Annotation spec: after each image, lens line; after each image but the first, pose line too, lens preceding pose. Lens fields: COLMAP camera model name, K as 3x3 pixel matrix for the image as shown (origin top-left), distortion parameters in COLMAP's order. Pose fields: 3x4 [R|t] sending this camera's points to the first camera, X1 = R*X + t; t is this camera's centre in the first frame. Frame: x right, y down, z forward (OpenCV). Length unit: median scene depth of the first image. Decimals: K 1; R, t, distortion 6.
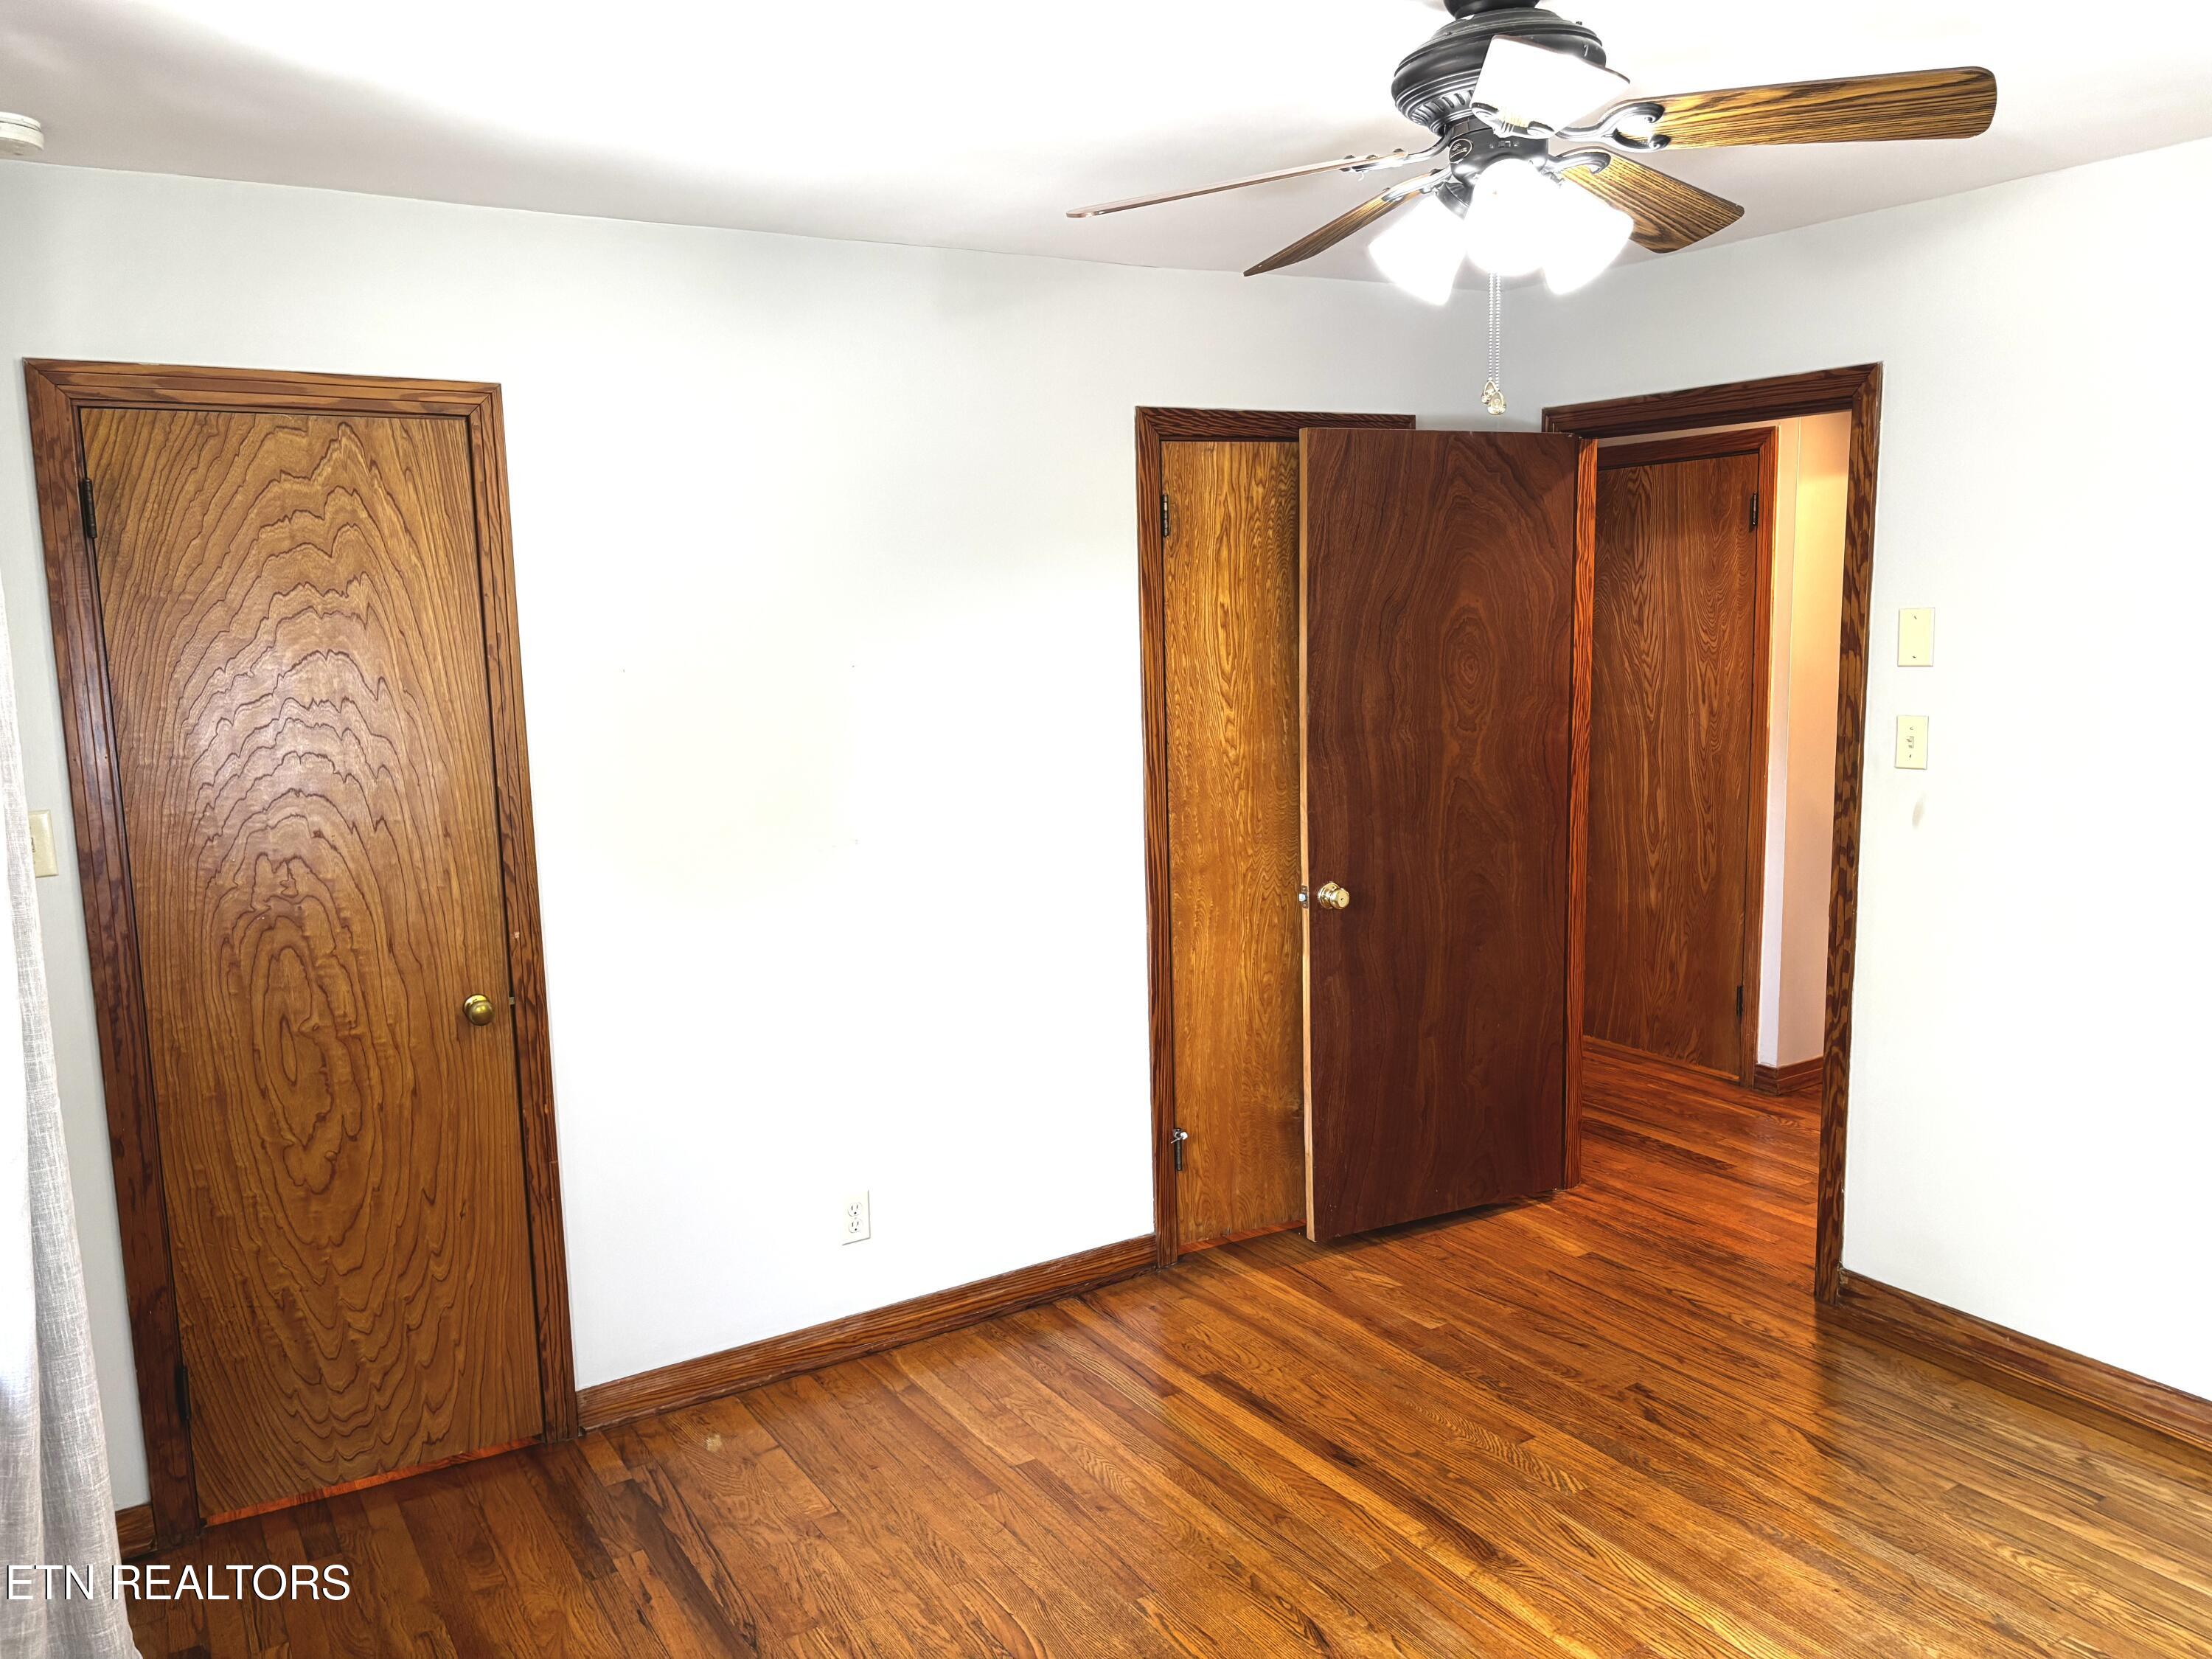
lens RADIAL K [[1681.8, 0, 1113.8], [0, 1681.8, 832.7], [0, 0, 1]] dist [0.048964, -0.045772]
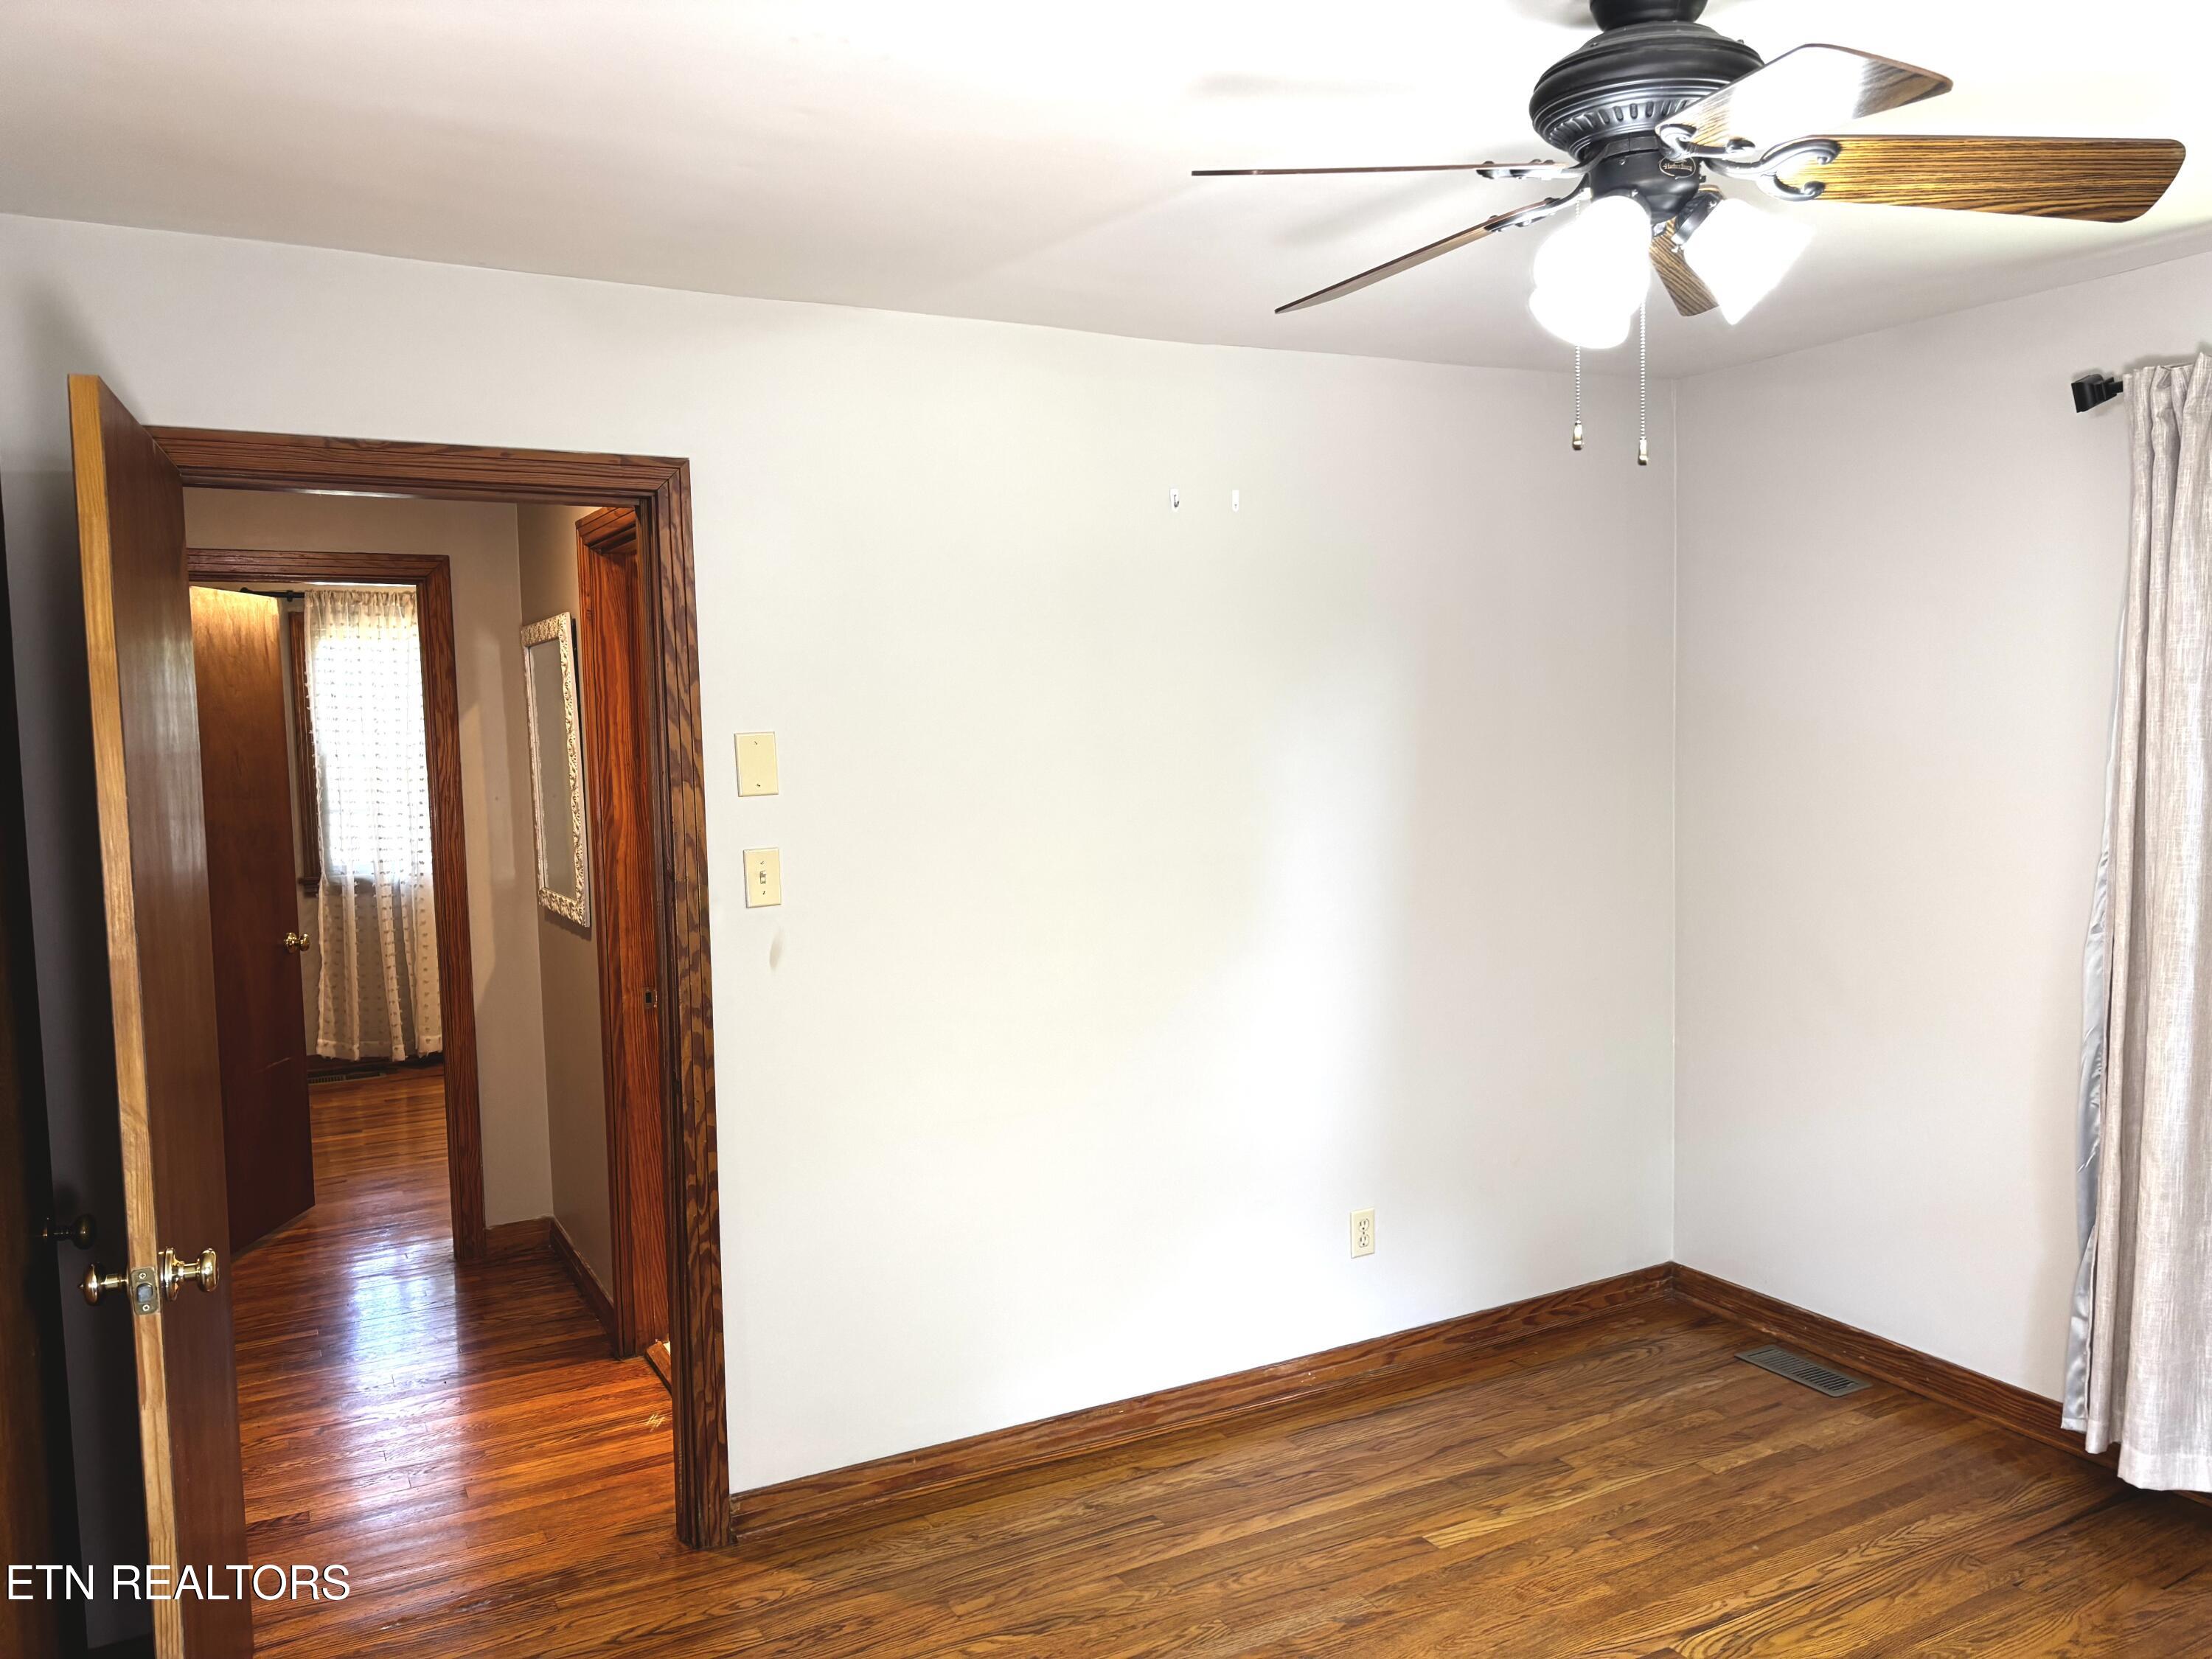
lens RADIAL K [[1699.3, 0, 1125.5], [0, 1699.3, 823.7], [0, 0, 1]] dist [0.008512, 0.004913]
pose [[0.058420, -0.048089, 0.997133, -0.439891], [0.158641, 0.986594, 0.038286, -0.087800], [-0.985606, 0.155950, 0.065266, 0.760432]]
